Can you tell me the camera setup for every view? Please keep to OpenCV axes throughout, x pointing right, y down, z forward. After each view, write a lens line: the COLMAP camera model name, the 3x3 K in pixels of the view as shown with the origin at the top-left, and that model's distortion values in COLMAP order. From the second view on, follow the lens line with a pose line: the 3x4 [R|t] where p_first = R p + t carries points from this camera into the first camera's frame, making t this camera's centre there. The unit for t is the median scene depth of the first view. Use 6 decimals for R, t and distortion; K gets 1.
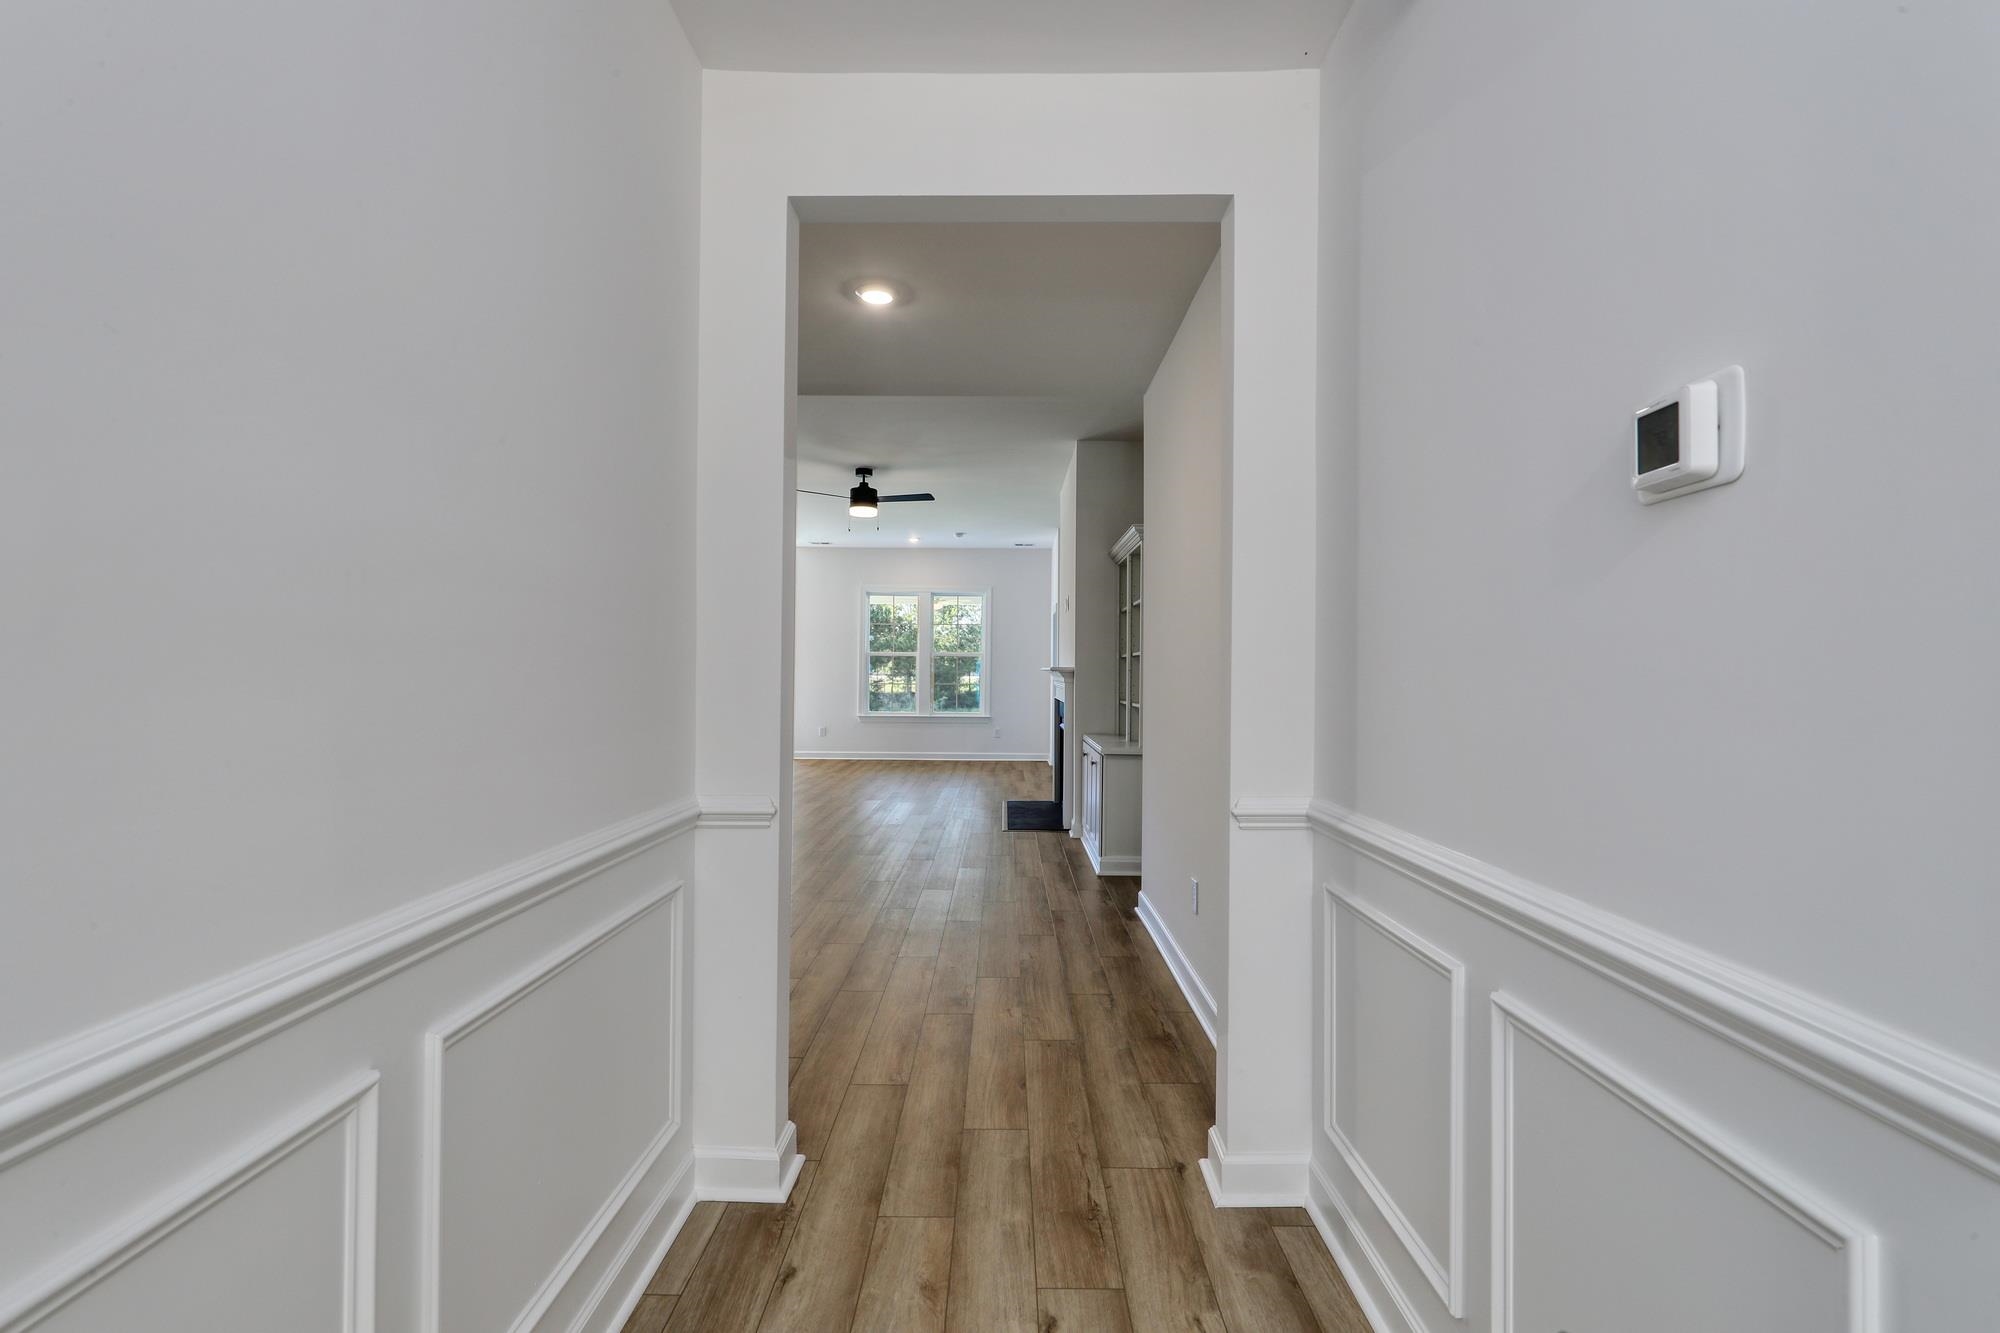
lens RADIAL K [[905.5, 0, 995.4], [0, 905.5, 674.1], [0, 0, 1]] dist [-0.000539, -0.000314]
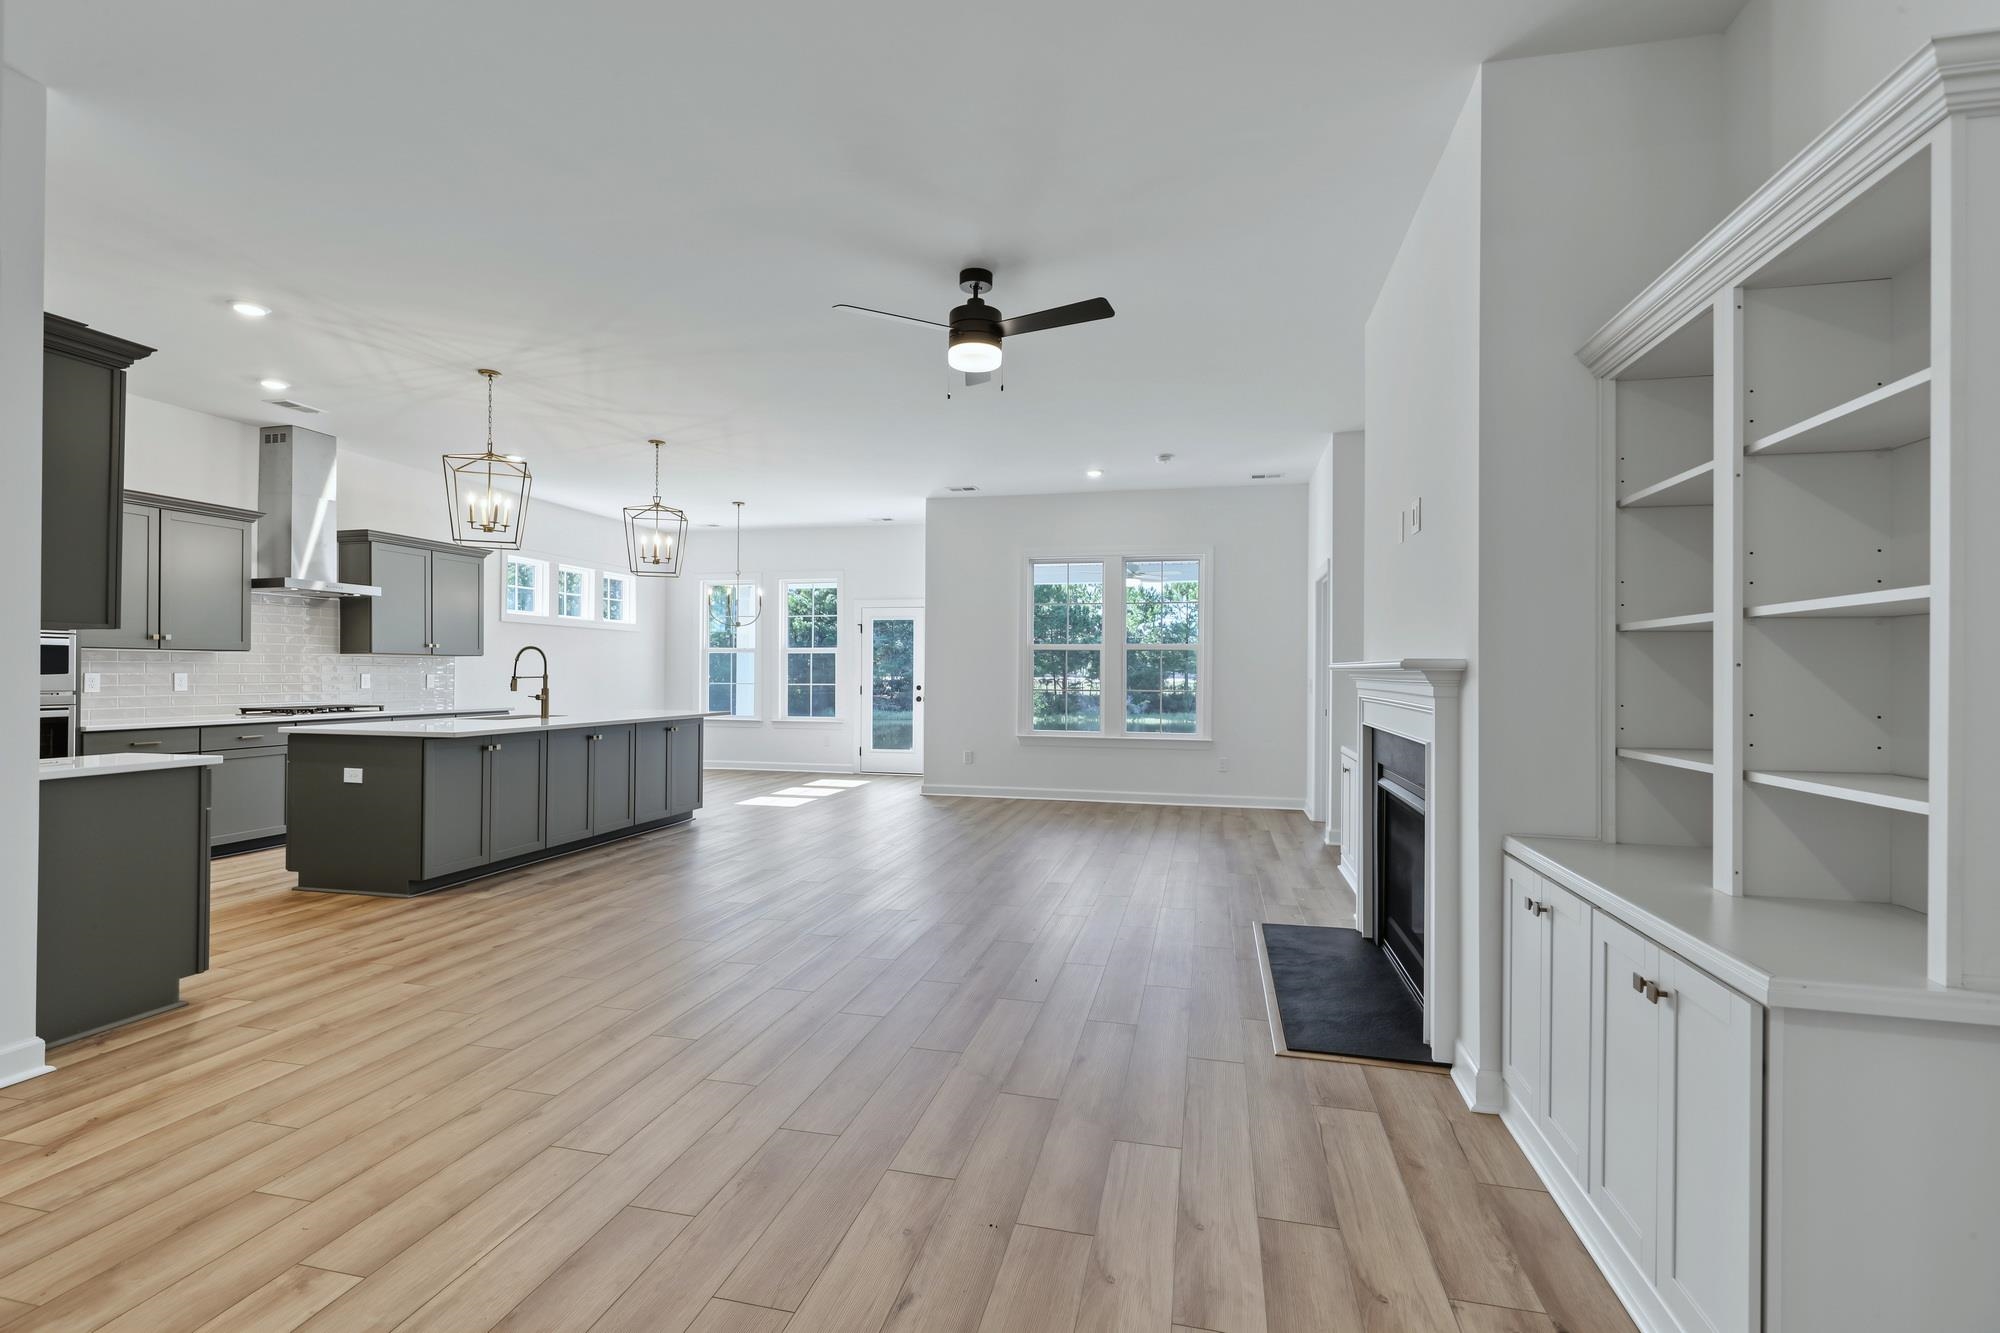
lens RADIAL K [[905.5, 0, 995.4], [0, 905.5, 674.1], [0, 0, 1]] dist [-0.000539, -0.000314]
pose [[0.975436, -0.000761, -0.220283, -0.023349], [0.000290, 0.999998, -0.002170, 0.000120], [0.220285, 0.002052, 0.975433, 0.512532]]
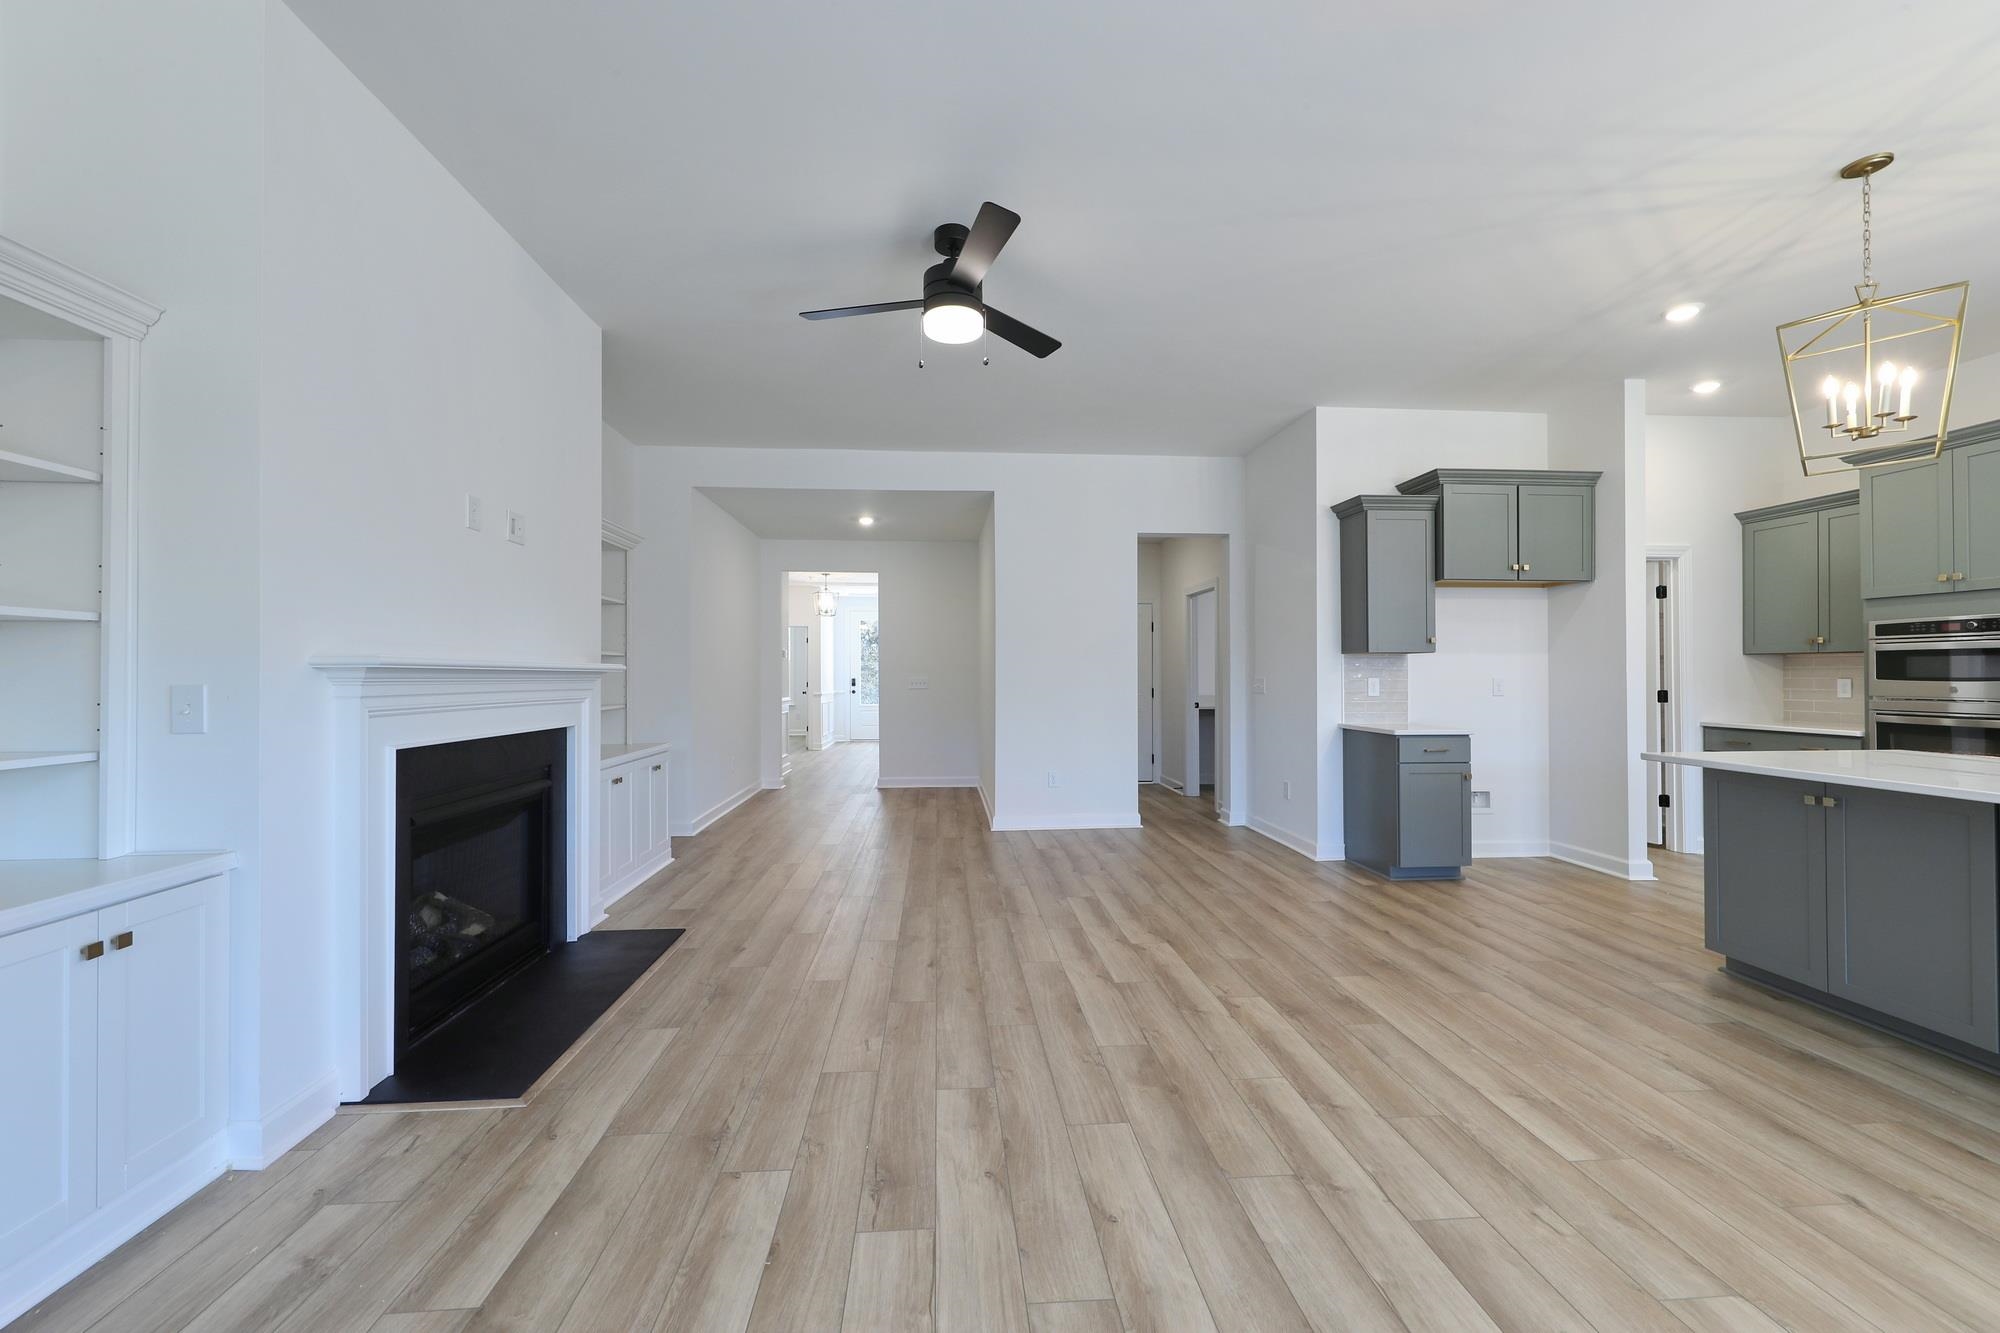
lens RADIAL K [[785.9, 0, 1000.0], [0, 785.9, 666.5], [0, 0, 1]] dist [-0.000276, -0.000045]
pose [[-0.995979, -0.004968, -0.089449, -0.136534], [-0.004192, 0.999952, -0.008859, -0.002586], [0.089489, -0.008449, -0.995952, 1.414102]]
